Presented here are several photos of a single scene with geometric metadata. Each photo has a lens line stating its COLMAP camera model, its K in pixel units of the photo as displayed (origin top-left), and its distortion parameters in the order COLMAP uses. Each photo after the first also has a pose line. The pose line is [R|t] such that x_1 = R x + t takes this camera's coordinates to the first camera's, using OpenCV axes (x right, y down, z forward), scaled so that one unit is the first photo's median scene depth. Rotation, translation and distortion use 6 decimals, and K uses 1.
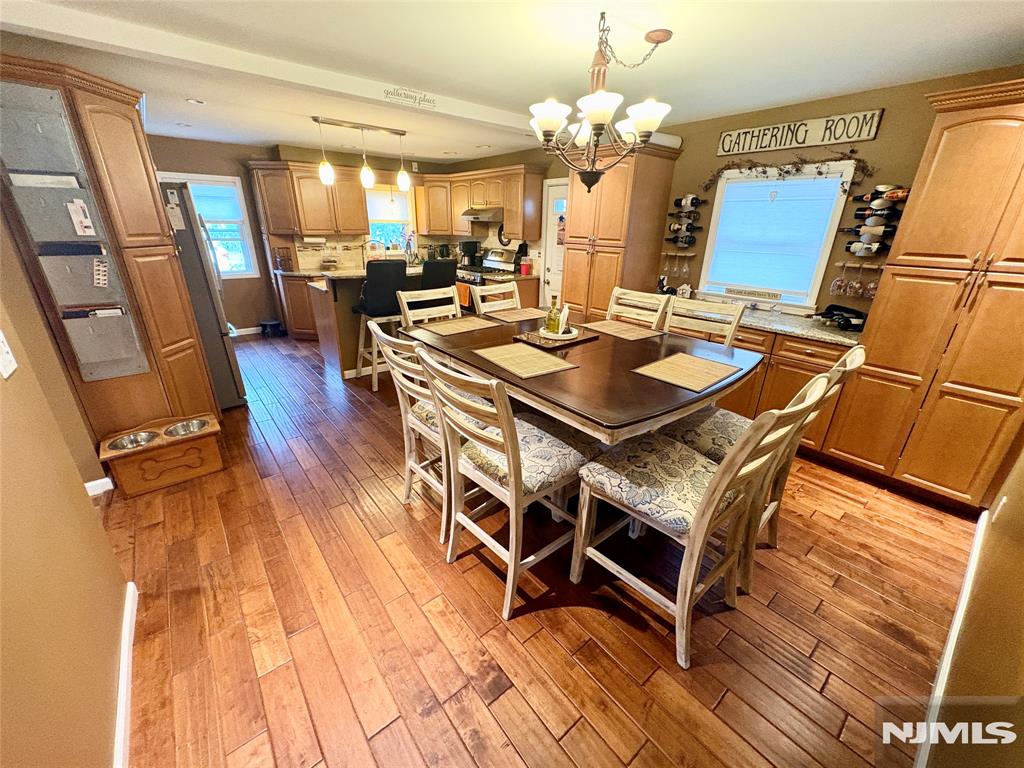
lens RADIAL K [[407.9, 0, 512.5], [0, 407.9, 384.3], [0, 0, 1]] dist [0.001381, -0.000023]
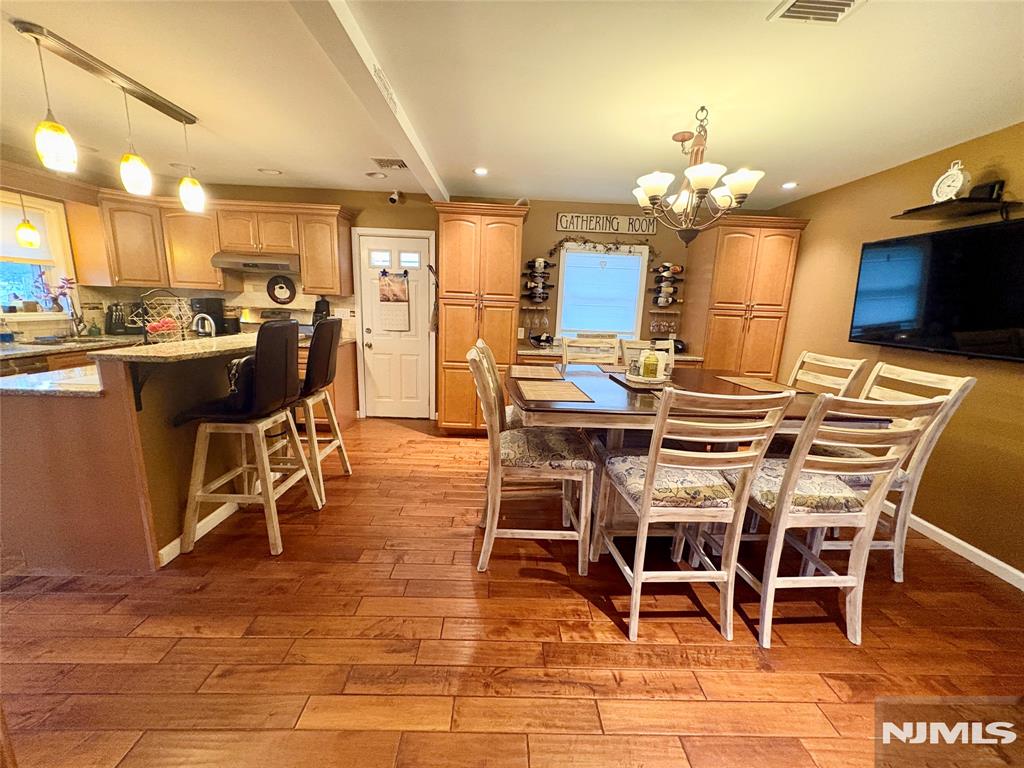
lens RADIAL K [[407.9, 0, 512.5], [0, 407.9, 384.3], [0, 0, 1]] dist [0.001381, -0.000023]
pose [[0.620110, -0.150423, 0.769959, -0.594945], [0.262973, 0.964520, -0.023360, -0.117370], [-0.739127, 0.216965, 0.637666, 0.412638]]
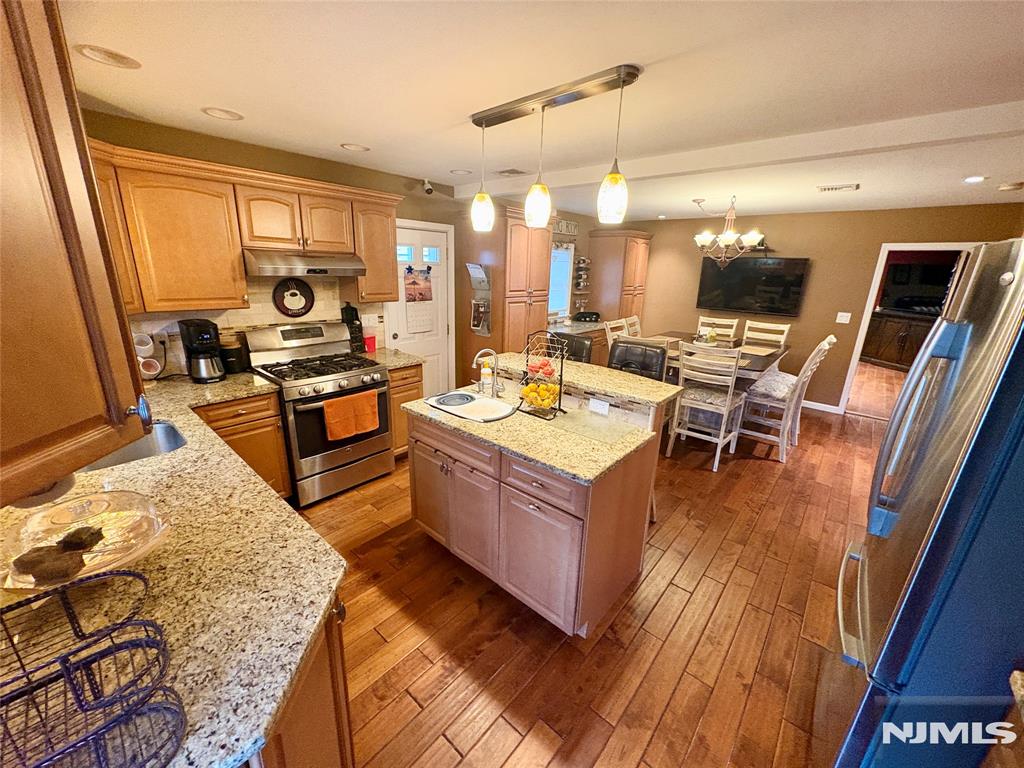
lens RADIAL K [[407.9, 0, 512.5], [0, 407.9, 384.3], [0, 0, 1]] dist [0.001381, -0.000023]
pose [[-0.164493, -0.299394, 0.939843, -1.014180], [0.331265, 0.880714, 0.338536, -0.585072], [-0.929089, 0.367024, -0.045693, 1.325146]]
